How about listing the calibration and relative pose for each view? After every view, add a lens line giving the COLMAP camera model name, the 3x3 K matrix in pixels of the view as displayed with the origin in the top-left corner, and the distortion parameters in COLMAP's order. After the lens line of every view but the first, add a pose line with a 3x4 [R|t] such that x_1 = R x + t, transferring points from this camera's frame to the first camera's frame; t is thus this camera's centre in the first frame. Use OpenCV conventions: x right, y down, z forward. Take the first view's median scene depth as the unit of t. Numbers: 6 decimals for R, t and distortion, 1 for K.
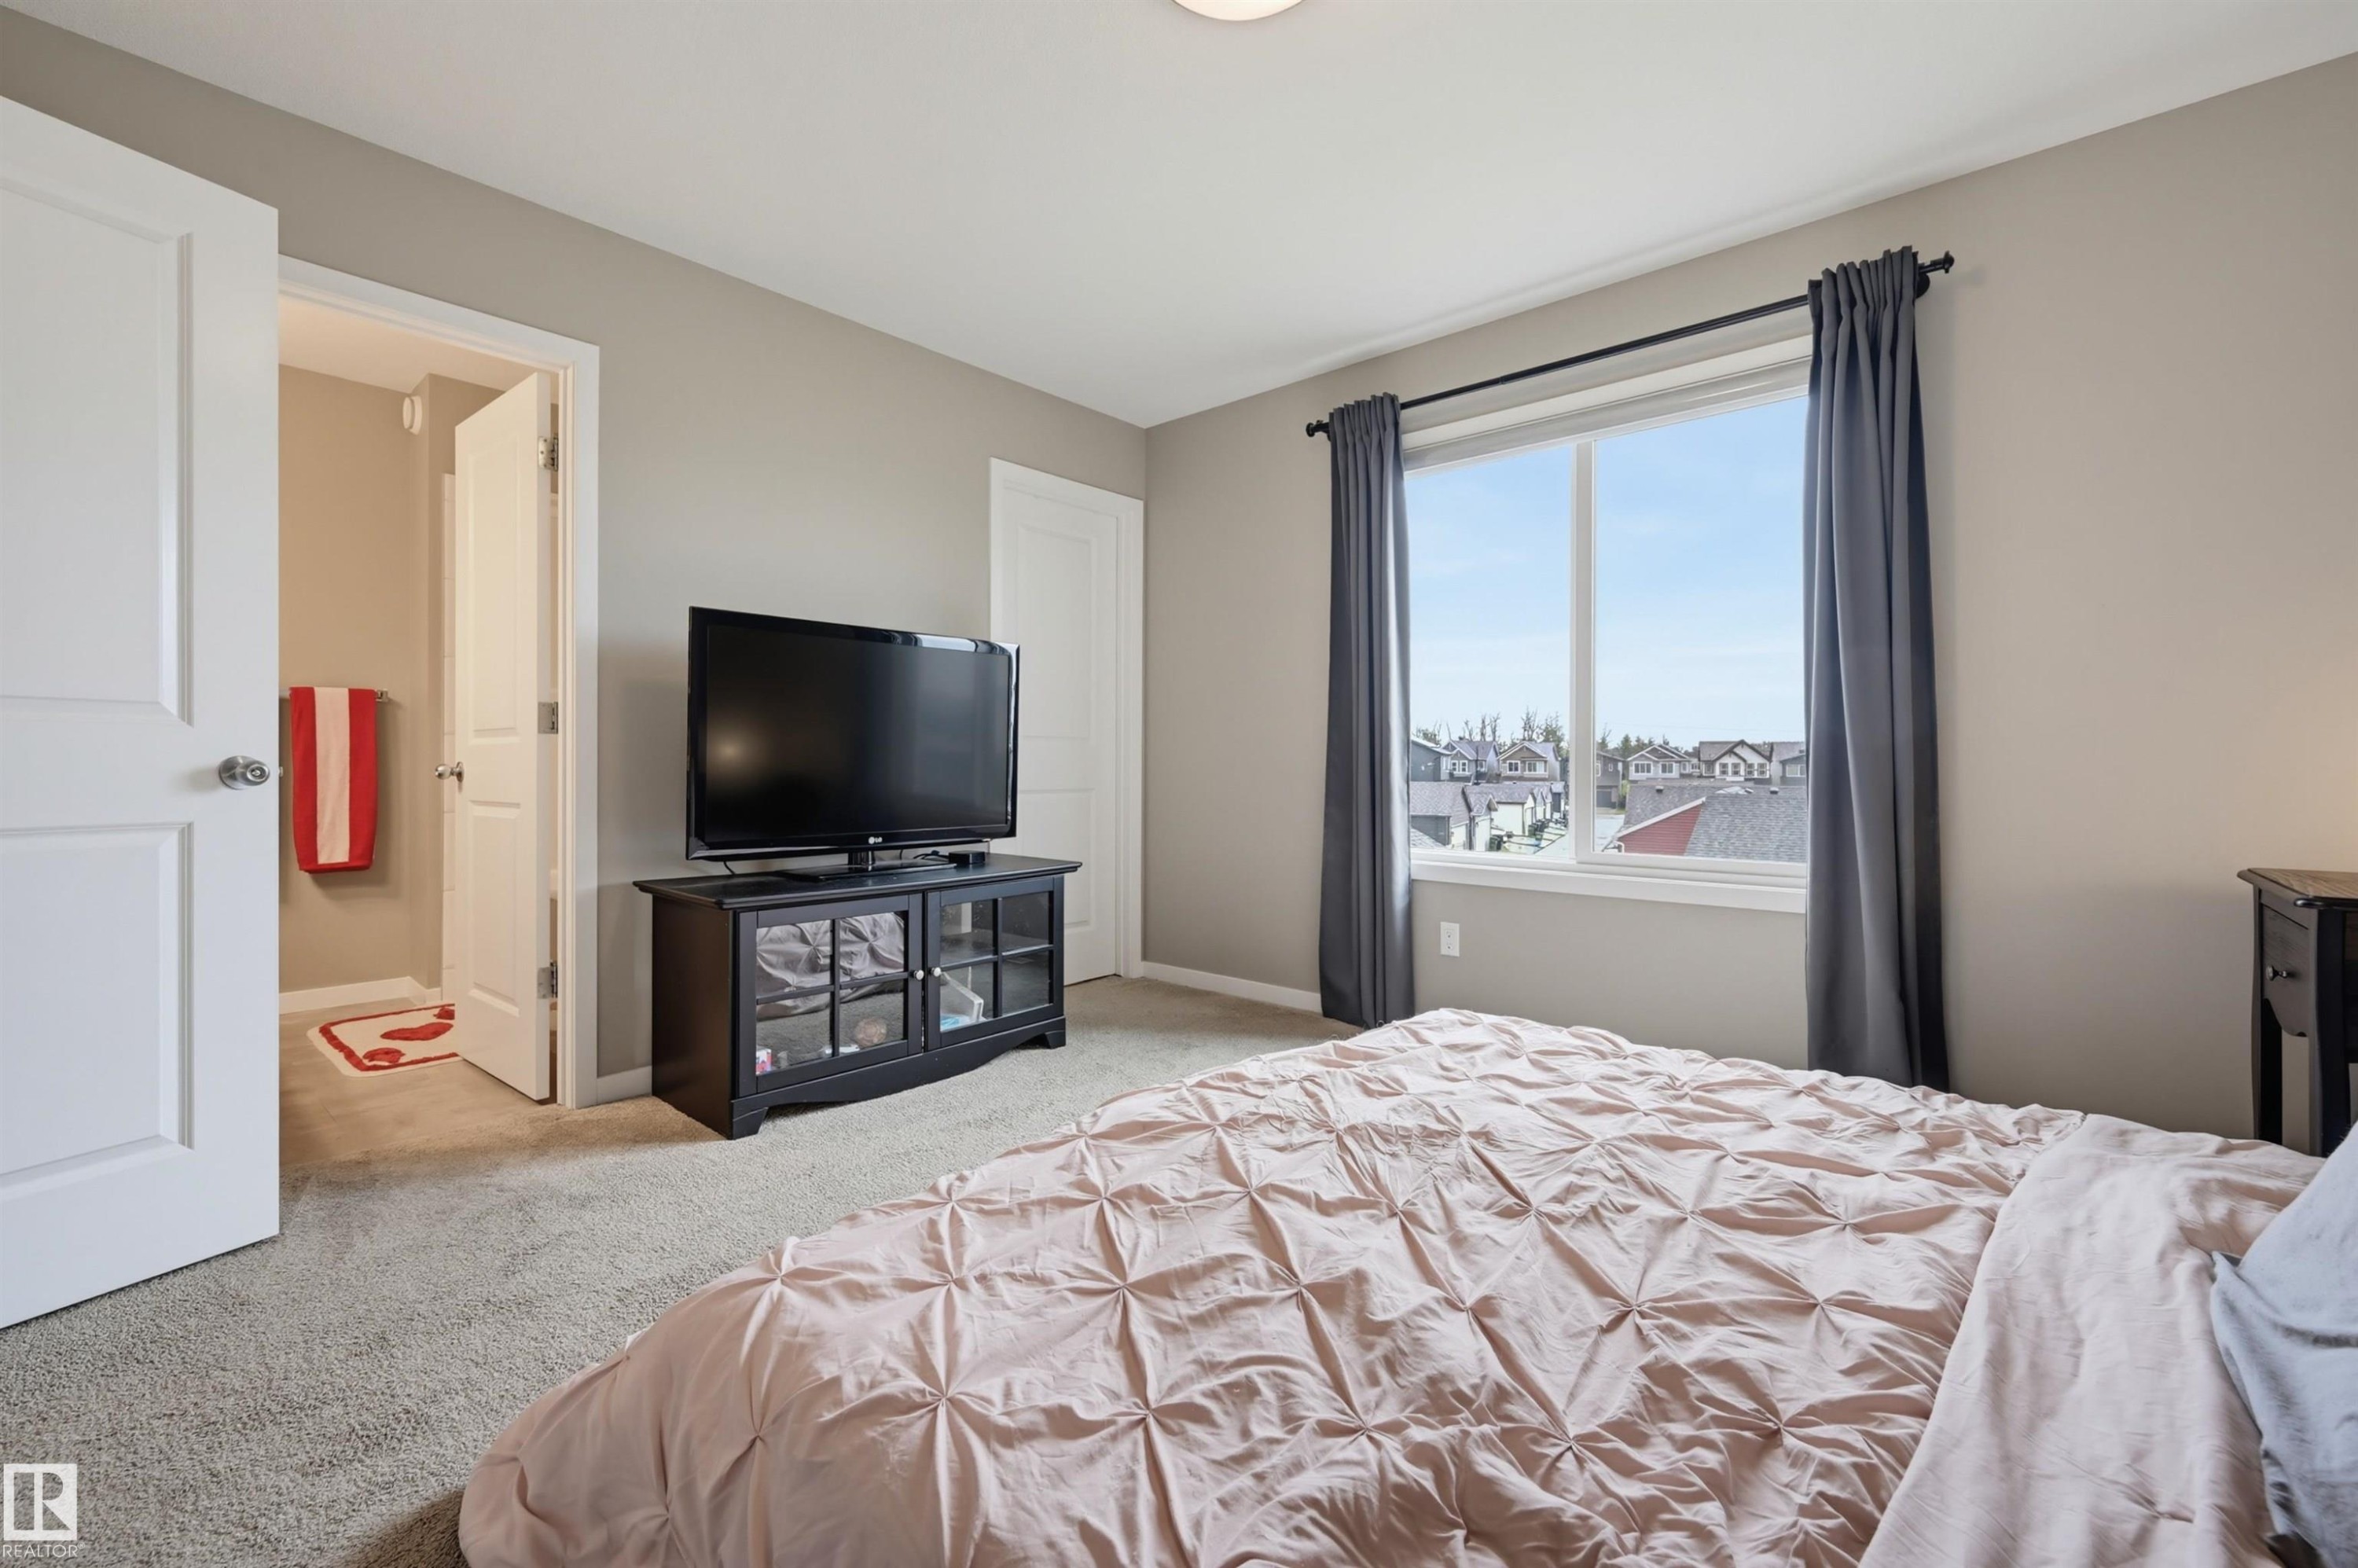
lens RADIAL K [[1022.8, 0, 1166.7], [0, 1022.8, 768.5], [0, 0, 1]] dist [-0.023924, -0.000397]
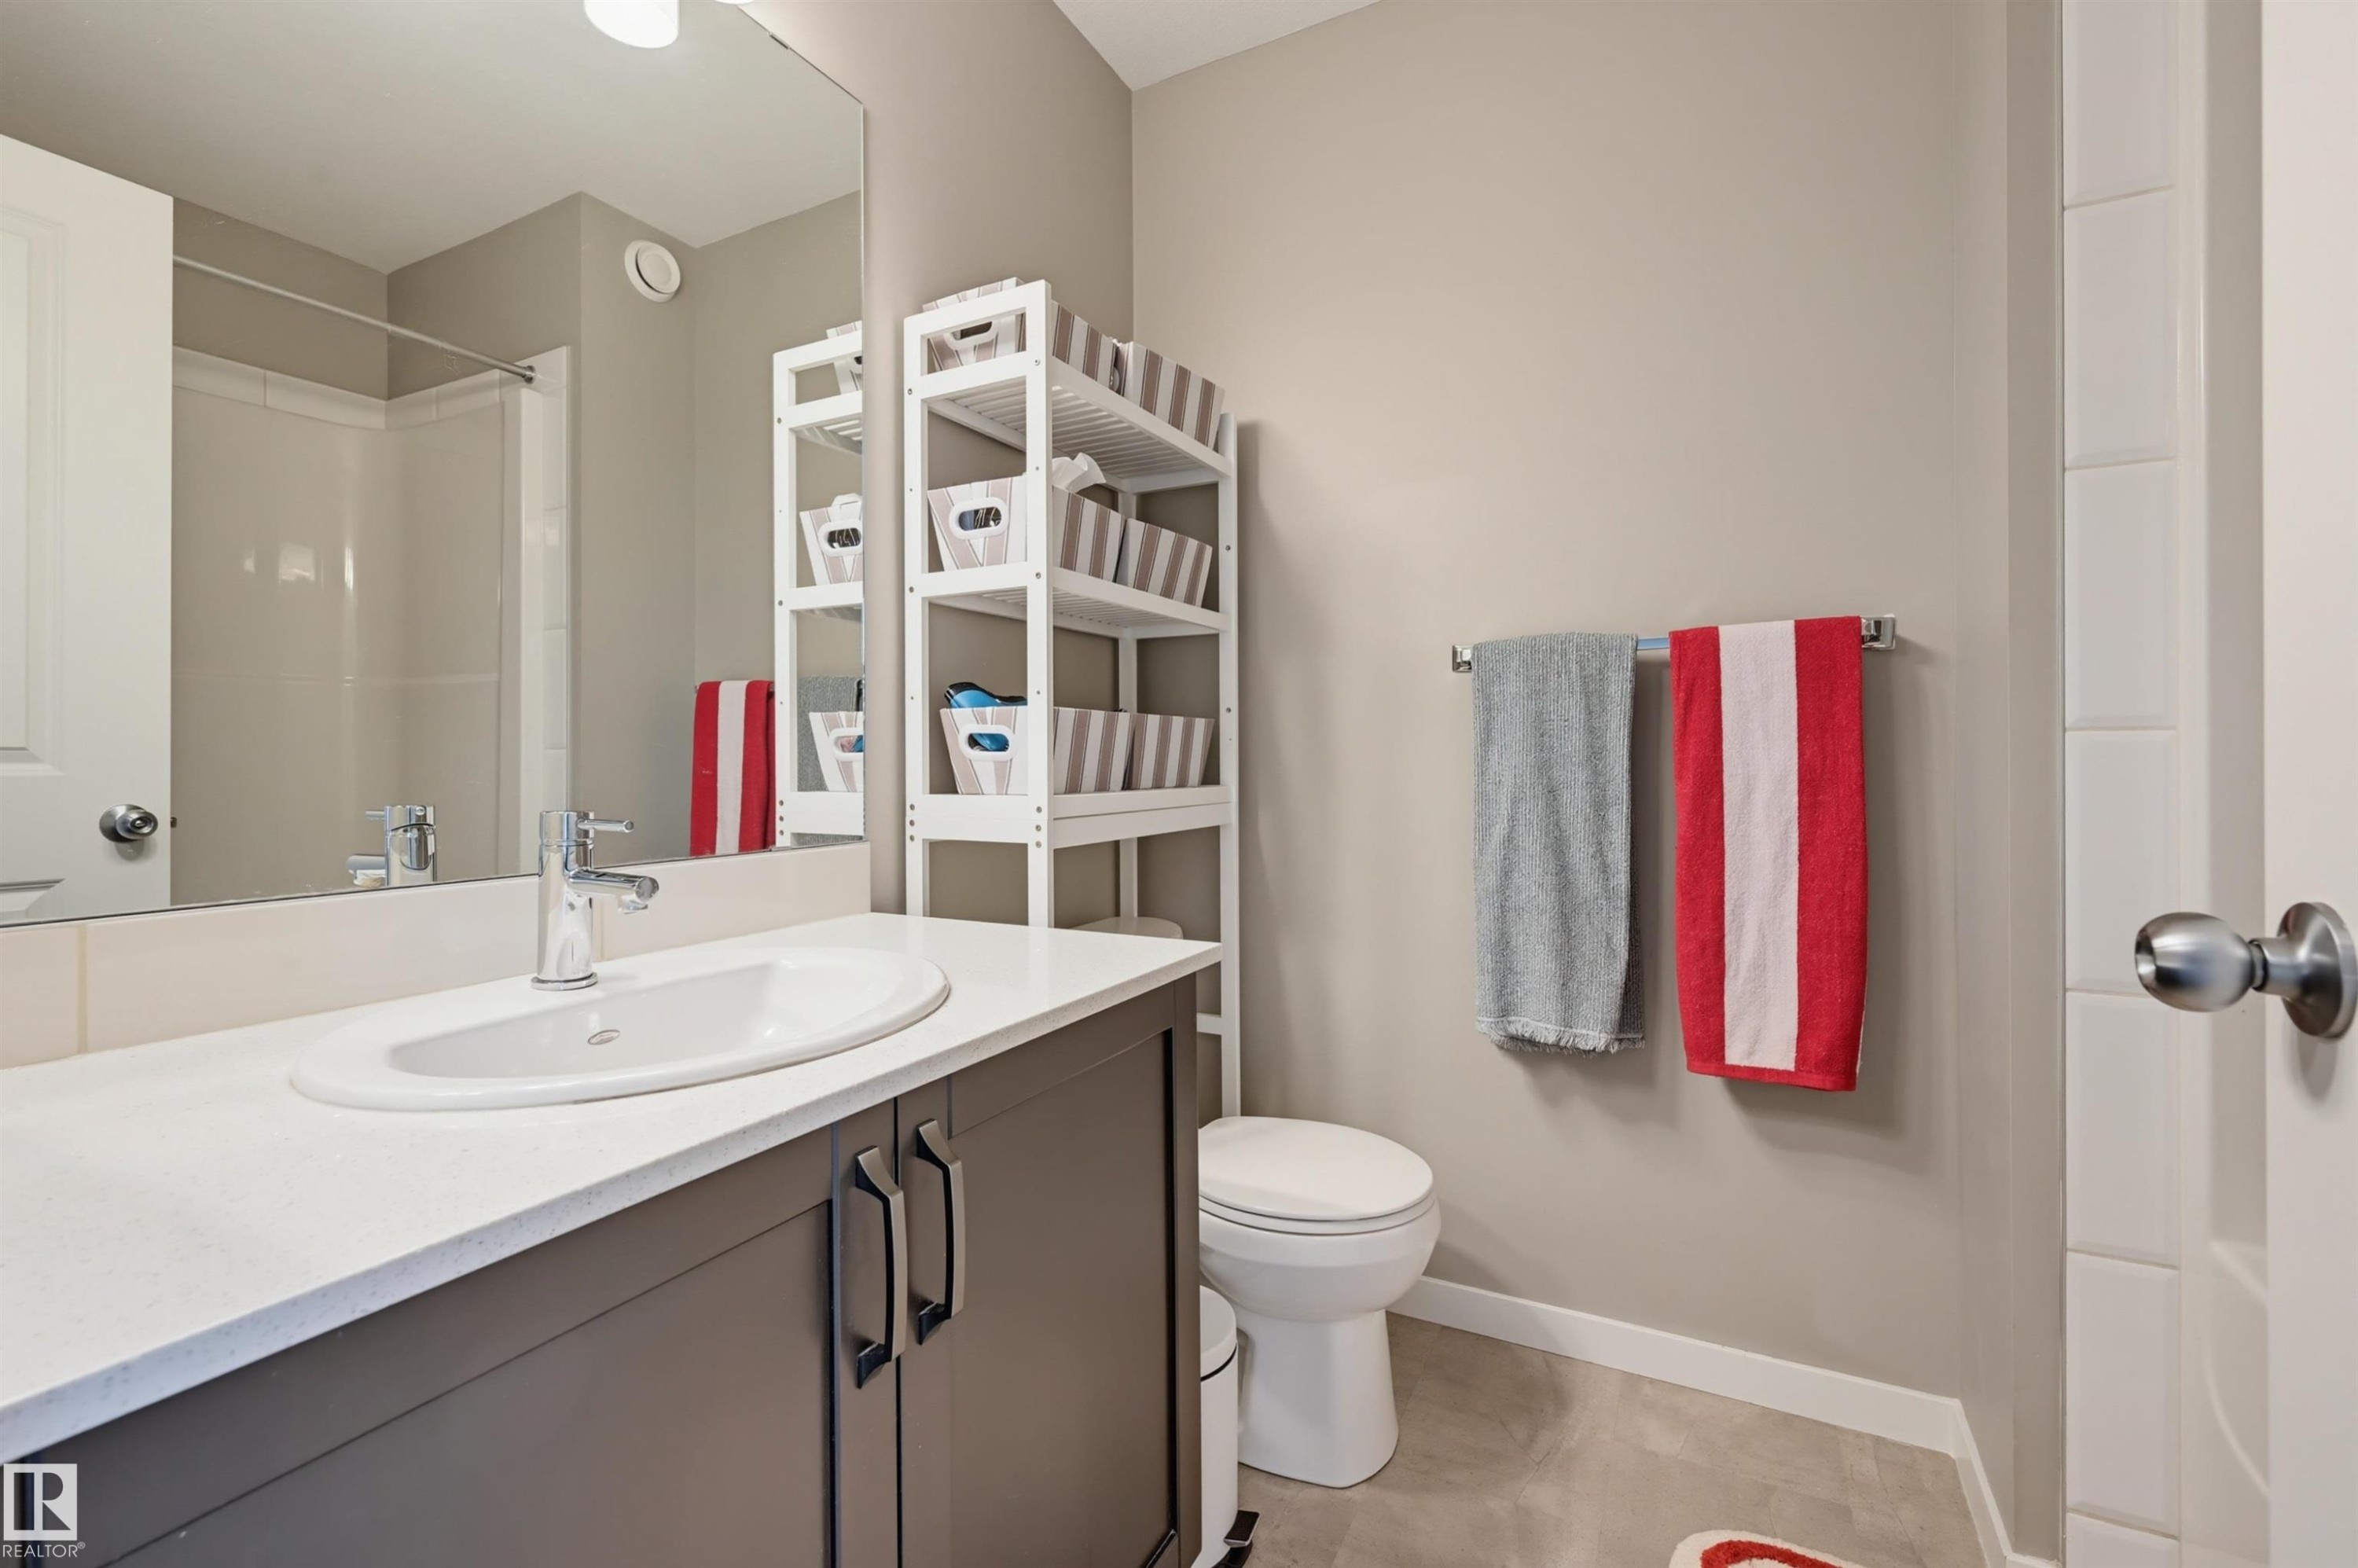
lens RADIAL K [[1022.8, 0, 1174.1], [0, 1022.8, 766.8], [0, 0, 1]] dist [-0.023924, -0.000397]
pose [[0.263709, -0.009166, -0.964559, -0.499239], [0.002160, 0.999958, -0.008912, -0.019498], [0.964600, 0.000267, 0.263718, 0.665303]]
